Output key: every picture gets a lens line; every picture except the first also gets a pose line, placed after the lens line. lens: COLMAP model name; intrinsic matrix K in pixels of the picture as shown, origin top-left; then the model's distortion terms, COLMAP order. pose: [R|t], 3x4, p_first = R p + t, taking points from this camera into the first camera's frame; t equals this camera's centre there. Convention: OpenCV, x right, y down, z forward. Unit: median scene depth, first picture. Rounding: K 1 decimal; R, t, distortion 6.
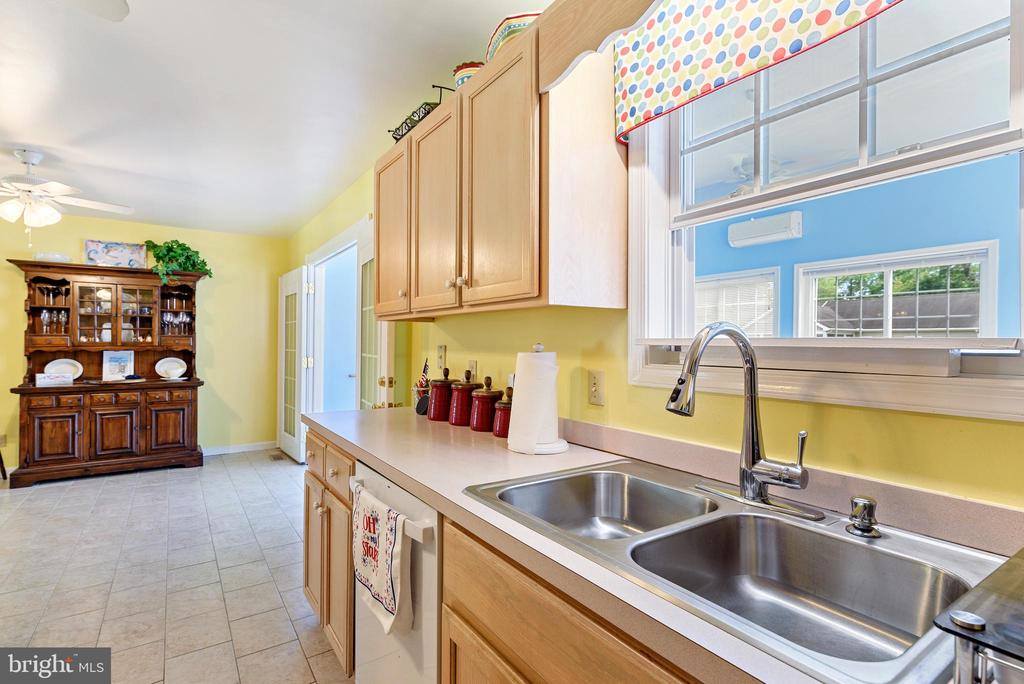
lens RADIAL K [[493.9, 0, 510.8], [0, 493.9, 340.5], [0, 0, 1]] dist [0.002666, 0.000332]
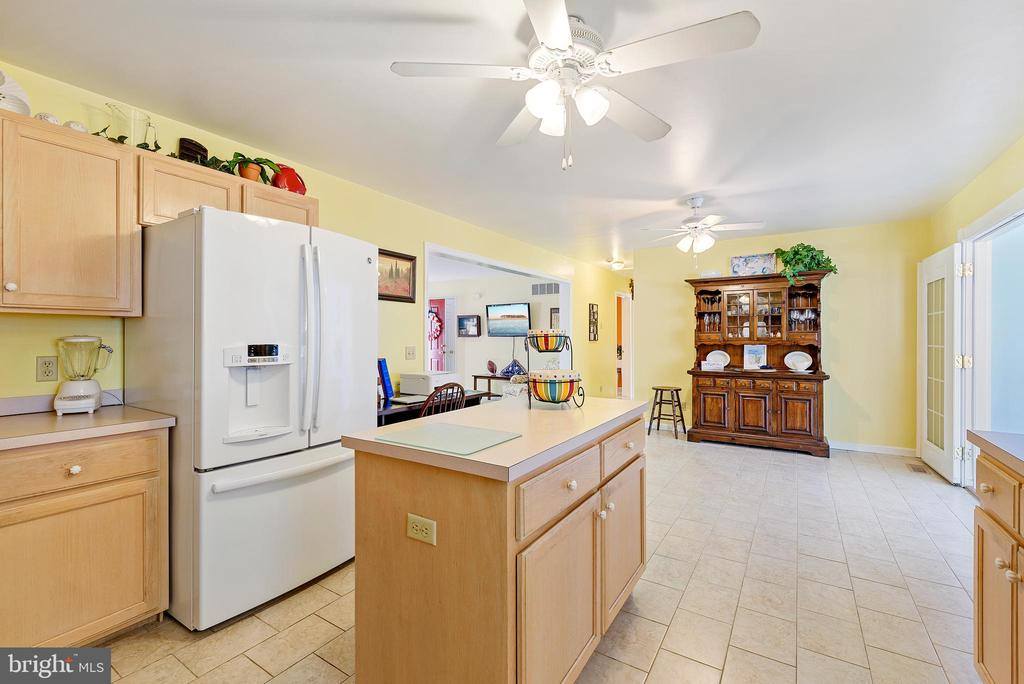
lens RADIAL K [[444.7, 0, 508.0], [0, 444.7, 338.8], [0, 0, 1]] dist [0.000070, -0.000435]
pose [[0.383096, -0.001825, -0.923707, -0.026880], [0.008213, 0.999965, 0.001431, -0.000395], [0.923672, -0.008134, 0.383098, 0.034775]]
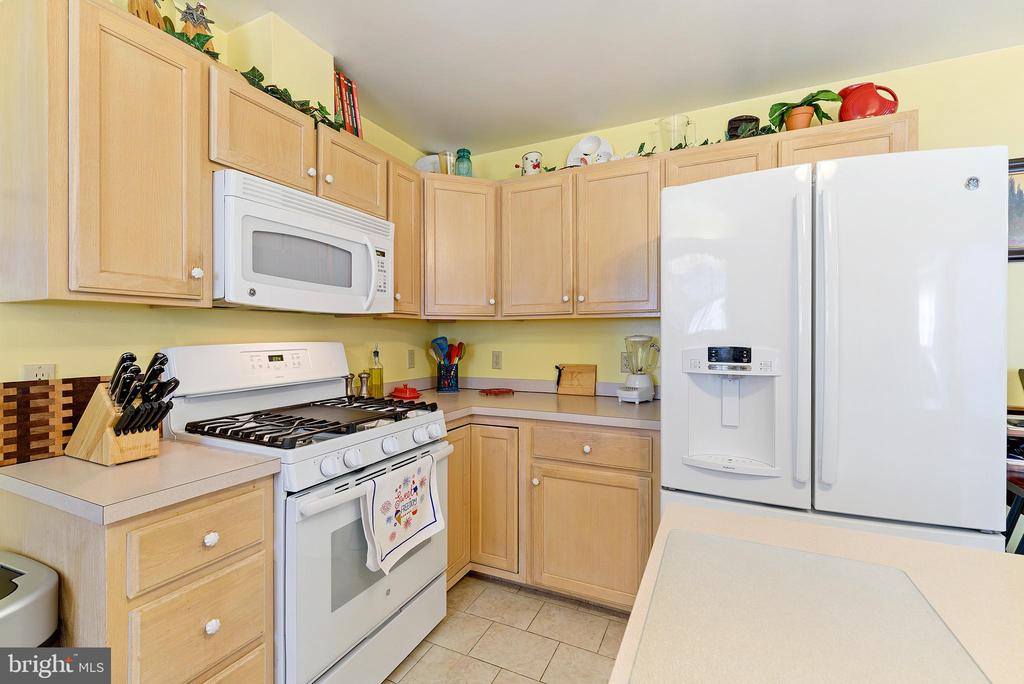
lens RADIAL K [[444.7, 0, 509.6], [0, 444.7, 335.6], [0, 0, 1]] dist [0.000070, -0.000435]
pose [[-0.865624, -0.005214, -0.500668, -0.181428], [-0.000827, 0.999959, -0.008983, -0.001103], [0.500694, -0.007361, -0.865593, 0.153223]]
